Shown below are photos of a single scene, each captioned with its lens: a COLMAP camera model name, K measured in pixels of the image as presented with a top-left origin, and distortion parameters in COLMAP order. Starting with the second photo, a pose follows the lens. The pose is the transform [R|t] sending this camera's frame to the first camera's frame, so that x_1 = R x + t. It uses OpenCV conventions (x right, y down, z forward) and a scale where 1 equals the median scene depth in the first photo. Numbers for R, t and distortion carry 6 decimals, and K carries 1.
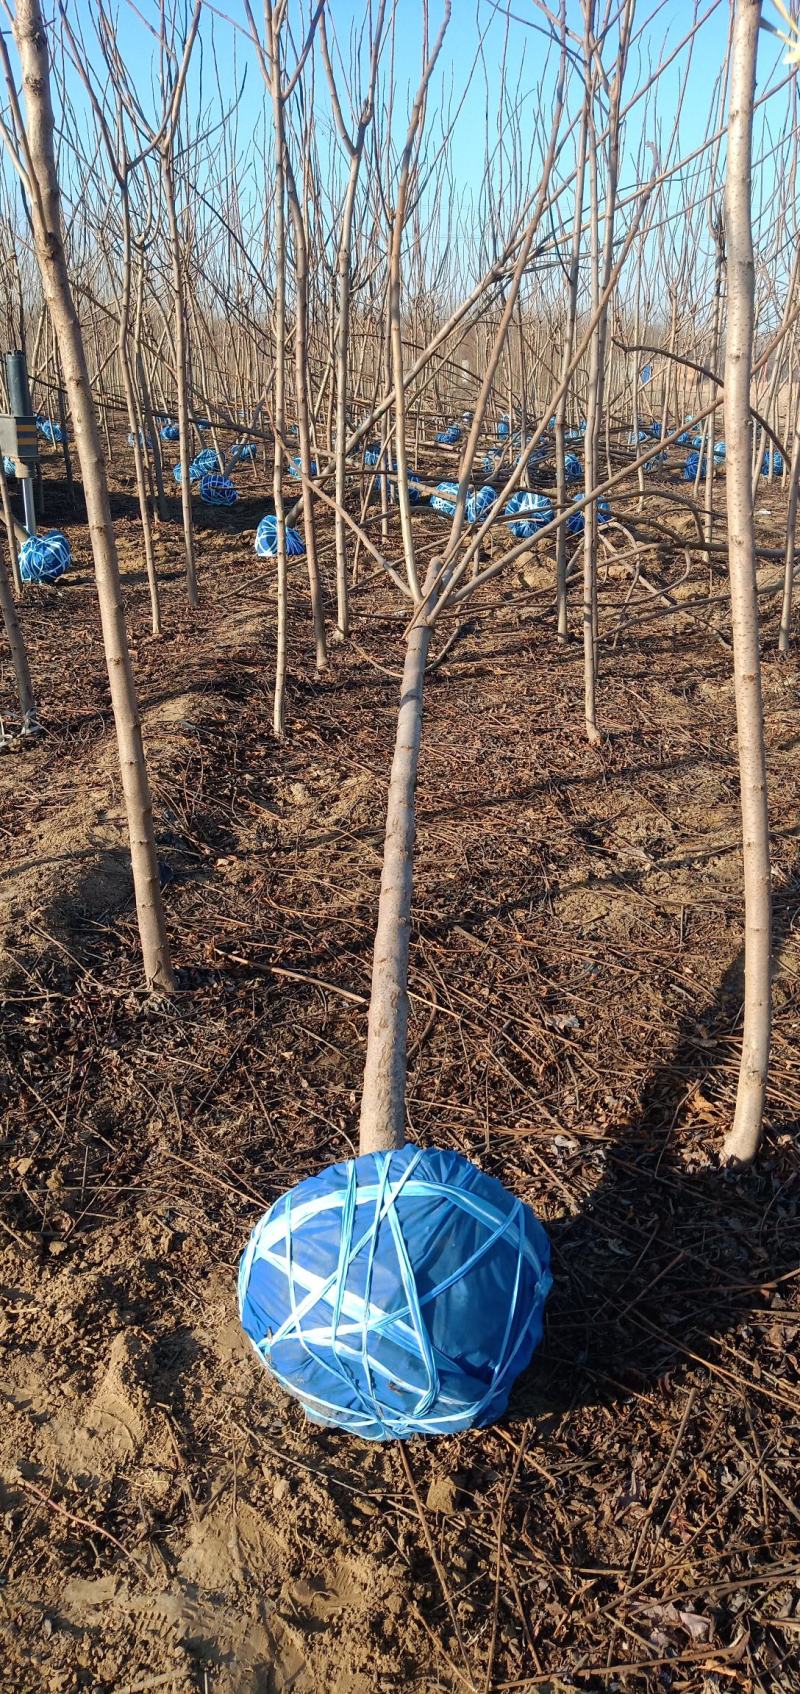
lens RADIAL K [[1292.2, 0, 401.2], [0, 1292.2, 847.9], [0, 0, 1]] dist [0.013406, -0.000704]
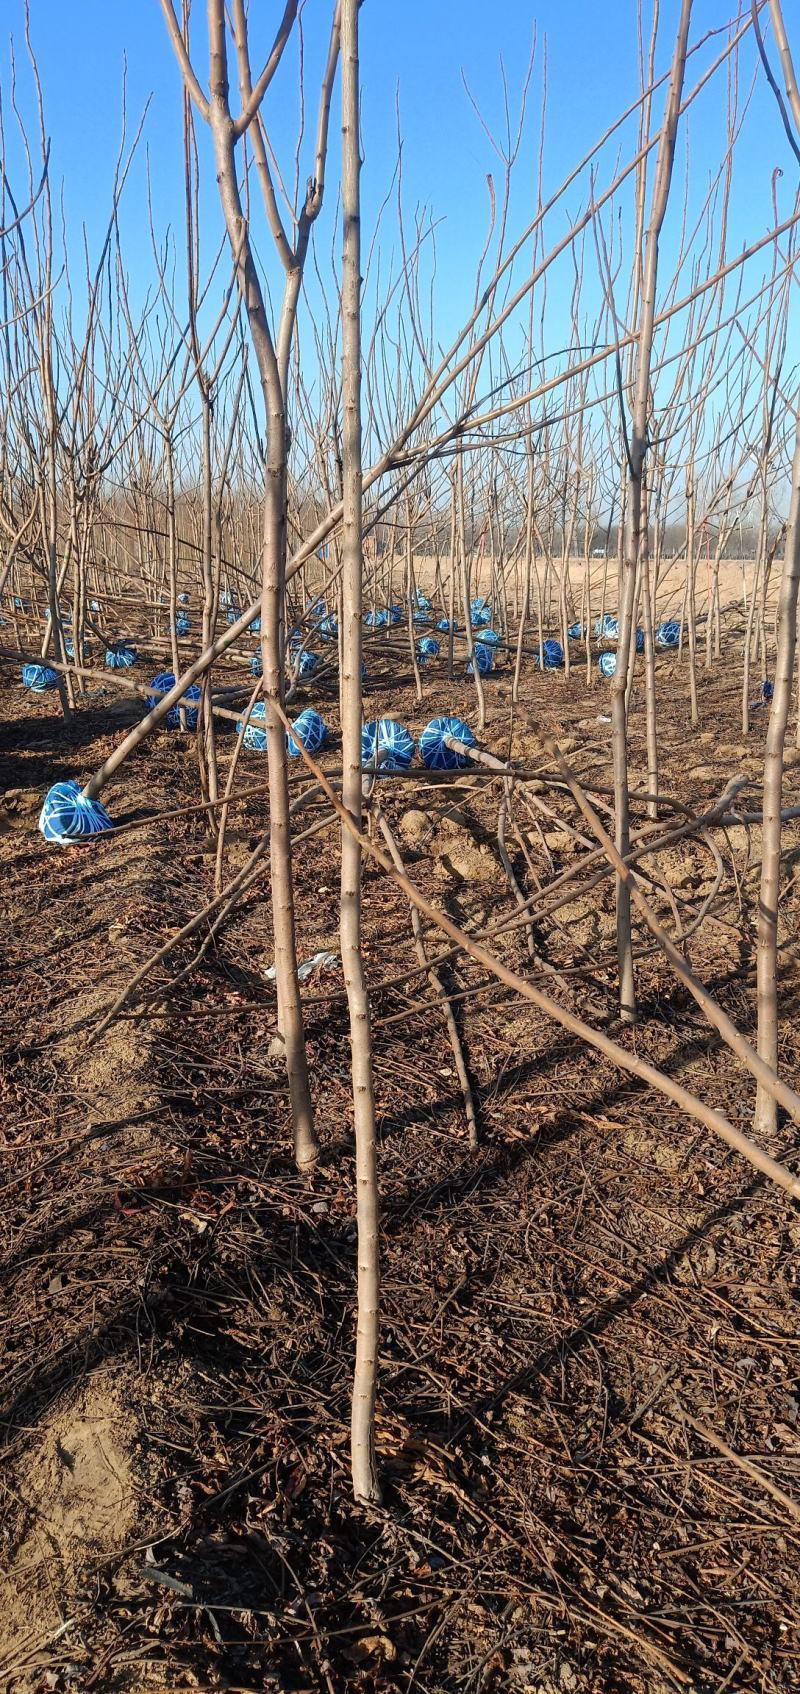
lens RADIAL K [[1292.2, 0, 399.6], [0, 1292.2, 847.2], [0, 0, 1]] dist [0.013406, -0.000704]
pose [[0.971531, -0.066226, 0.227468, -0.093121], [0.093361, 0.989462, -0.110672, -0.140026], [-0.217742, 0.128758, 0.967476, 0.309568]]
